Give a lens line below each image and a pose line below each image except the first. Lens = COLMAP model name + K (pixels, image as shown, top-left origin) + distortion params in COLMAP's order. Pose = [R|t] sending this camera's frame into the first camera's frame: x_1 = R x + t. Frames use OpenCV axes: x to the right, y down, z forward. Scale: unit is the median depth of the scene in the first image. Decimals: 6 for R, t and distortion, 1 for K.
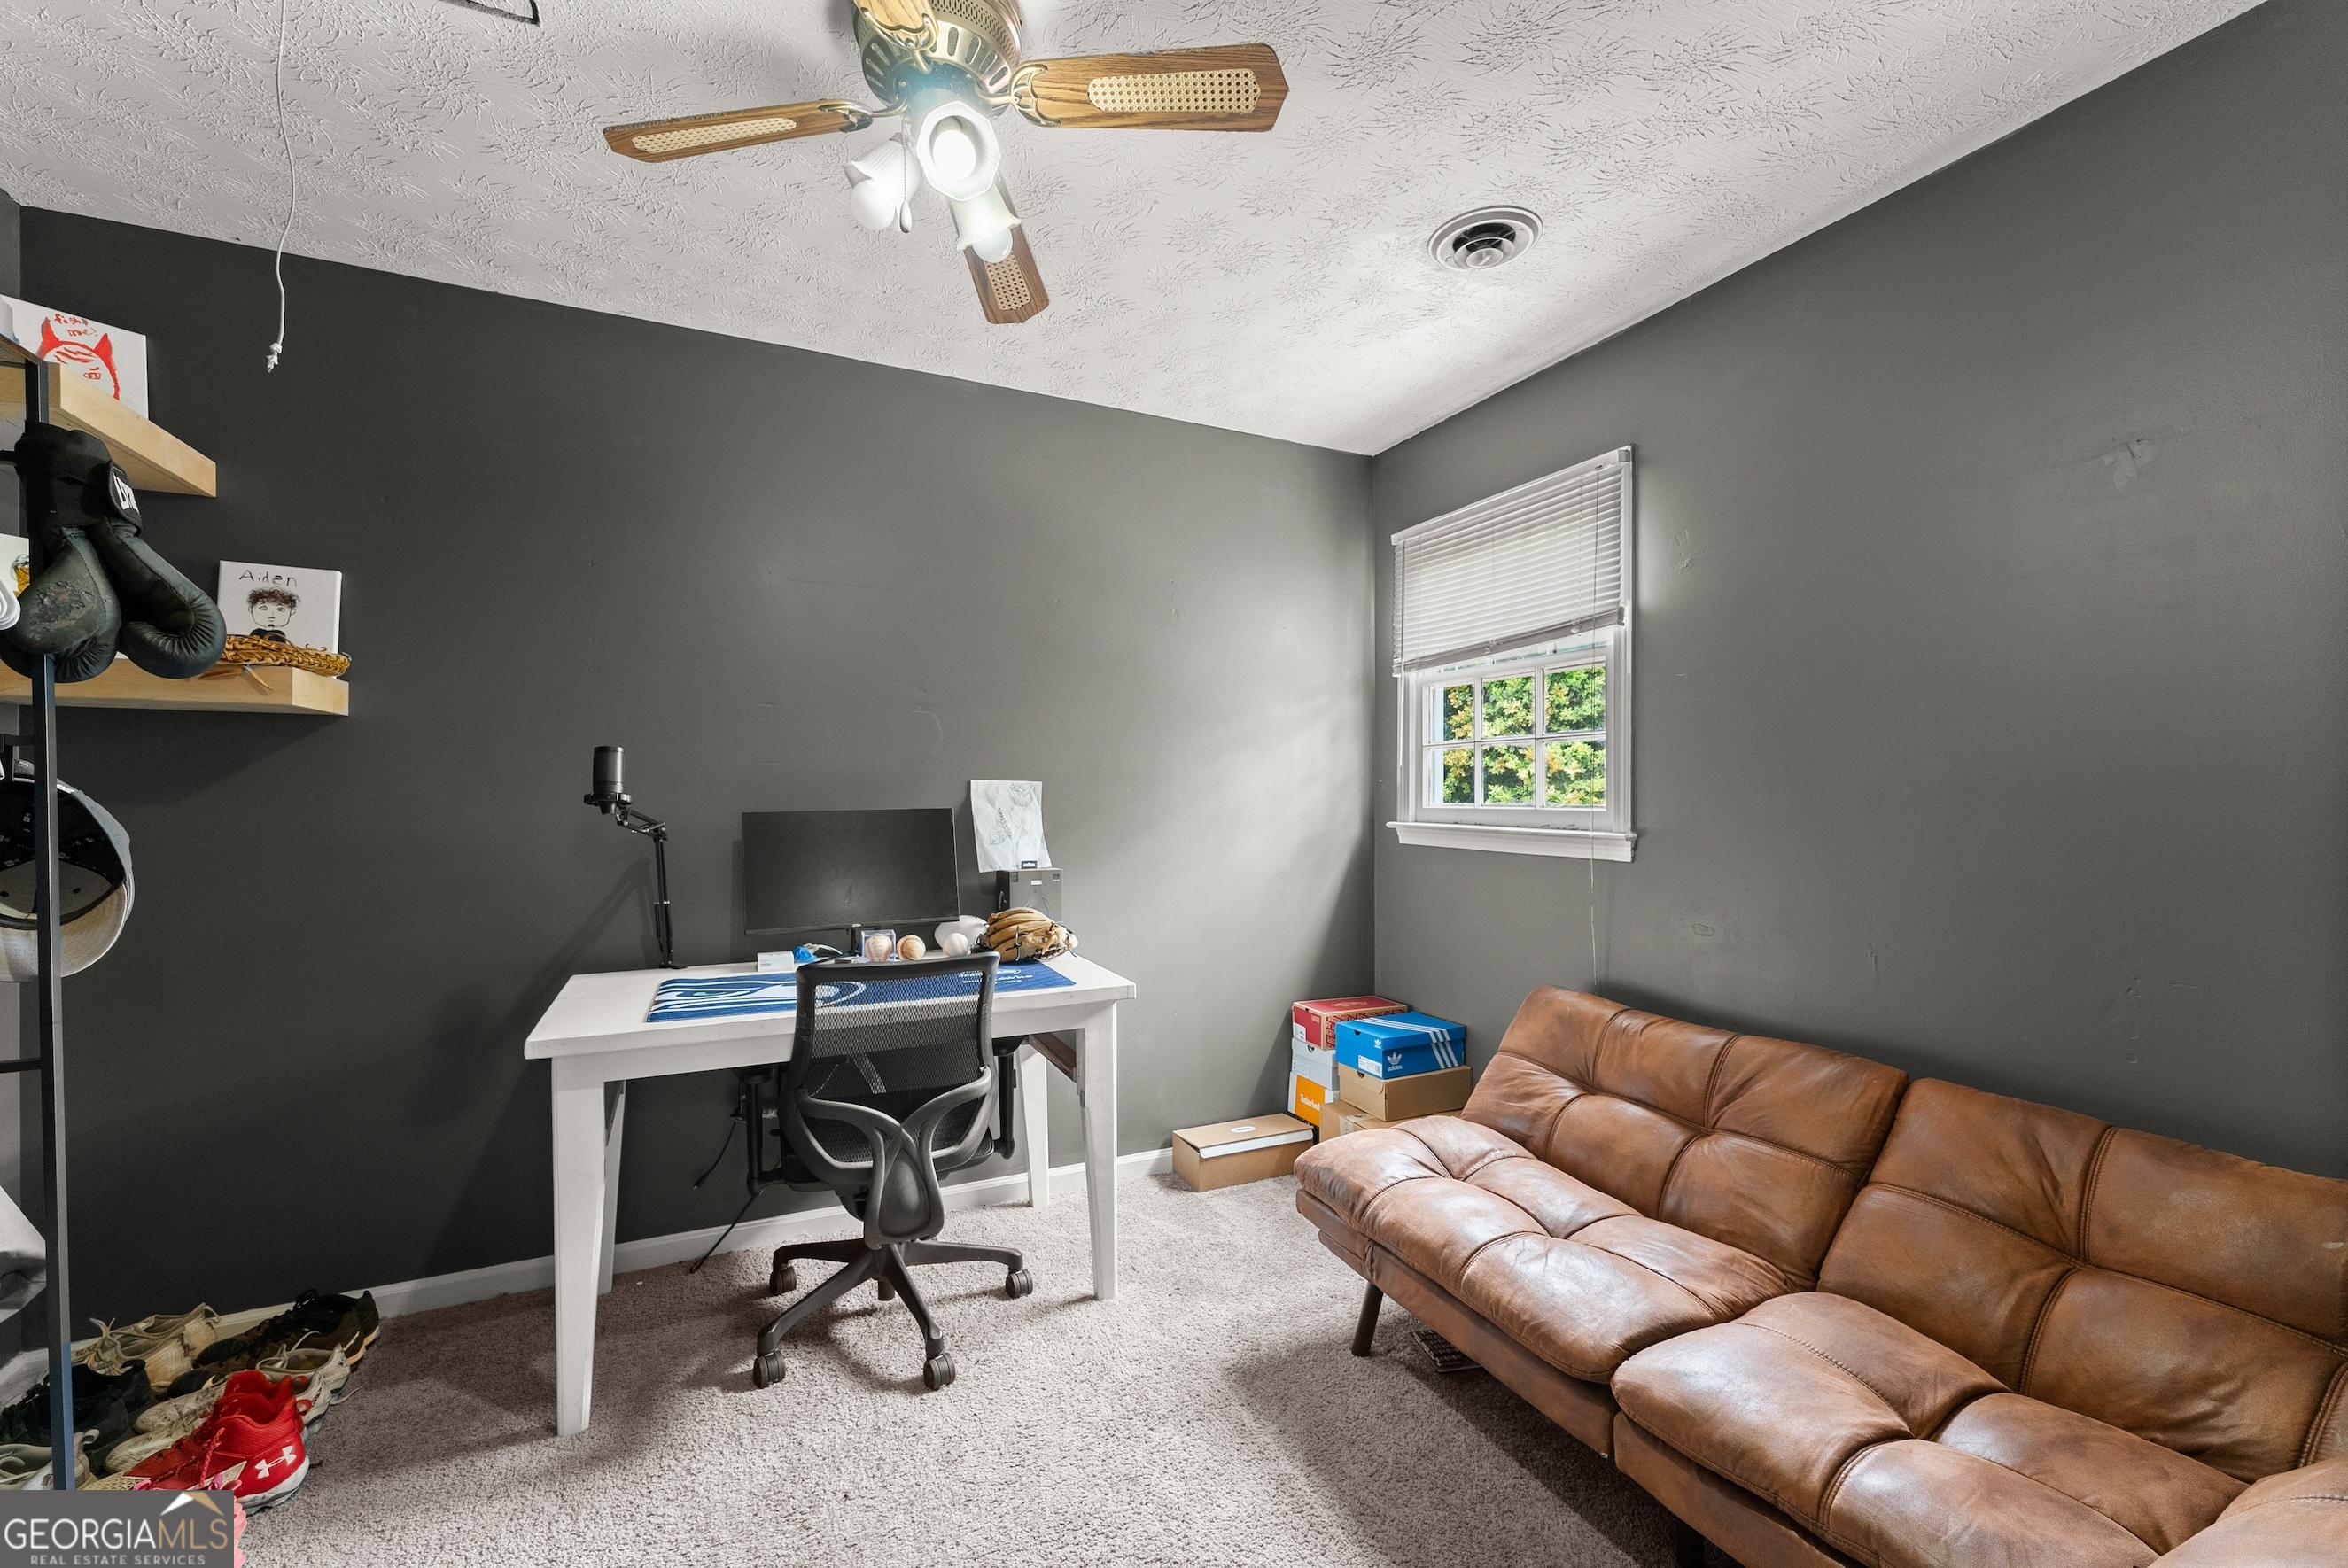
lens RADIAL K [[948.3, 0, 1164.1], [0, 948.3, 794.6], [0, 0, 1]] dist [0.001099, -0.000130]
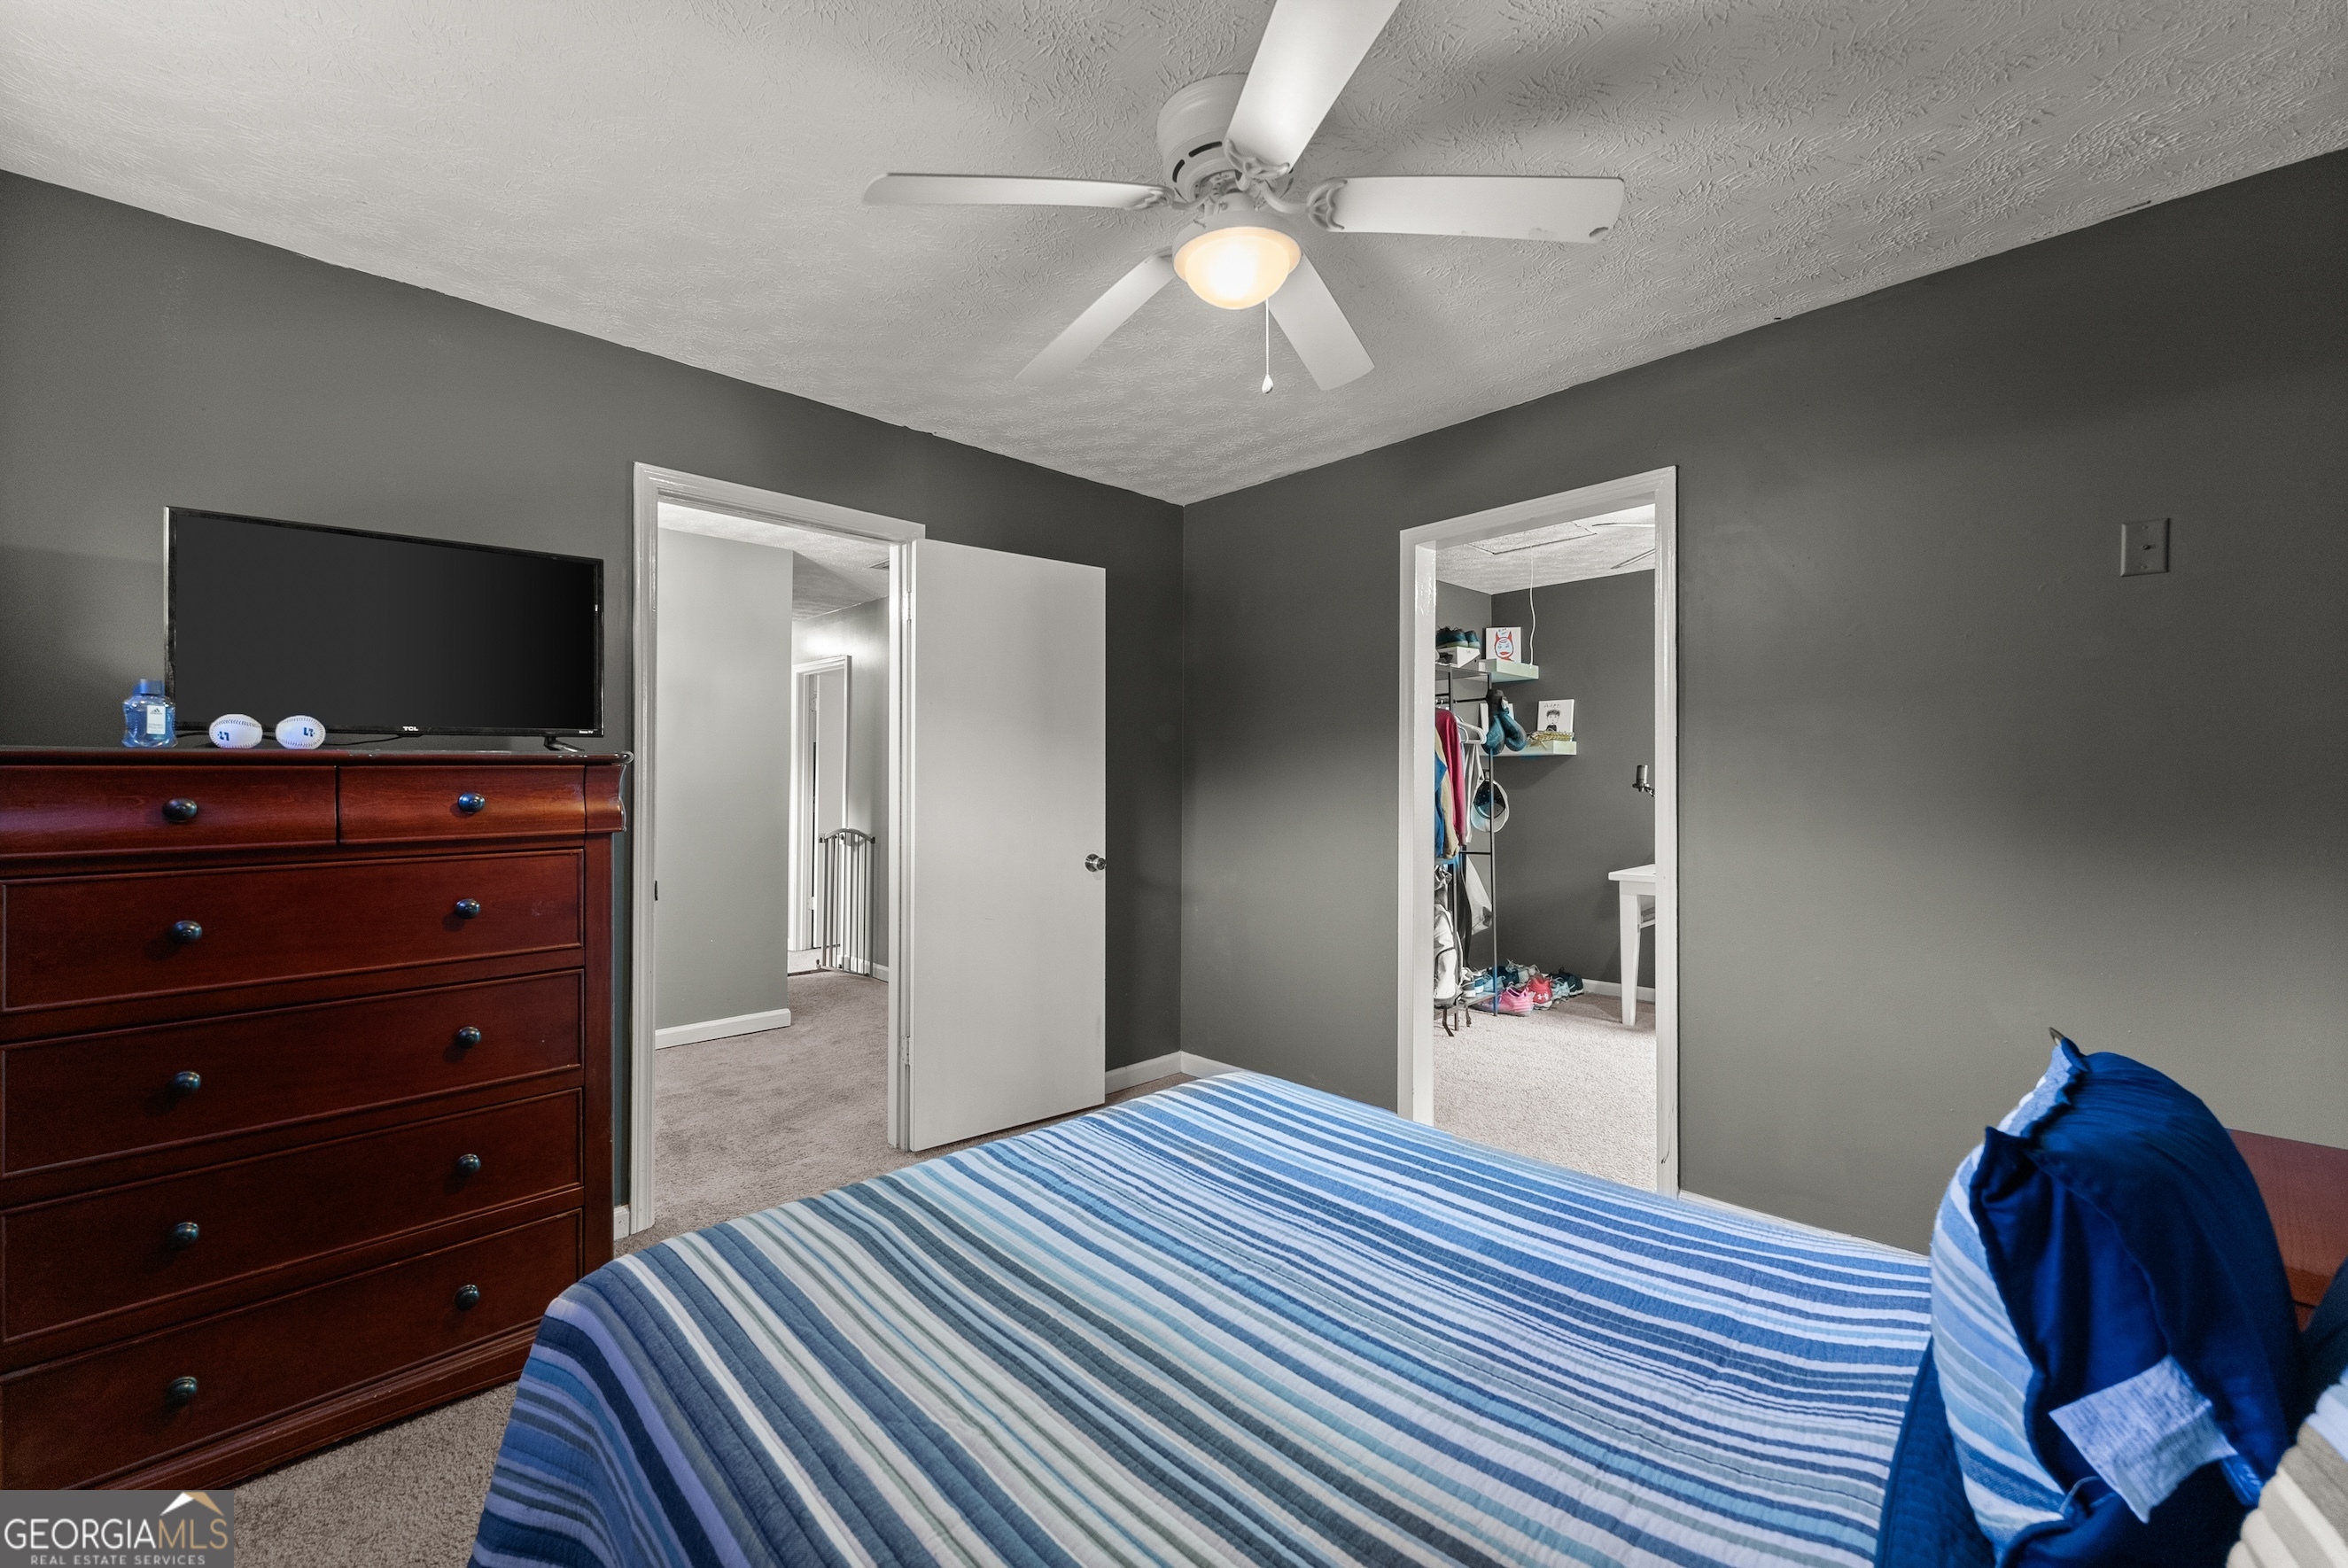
lens RADIAL K [[948.3, 0, 1165.3], [0, 948.3, 784.4], [0, 0, 1]] dist [0.001099, -0.000130]
pose [[0.332219, -0.005227, -0.943188, 1.399044], [-0.002585, 0.999976, -0.006452, 0.020727], [0.943199, 0.004581, 0.332198, -1.061206]]
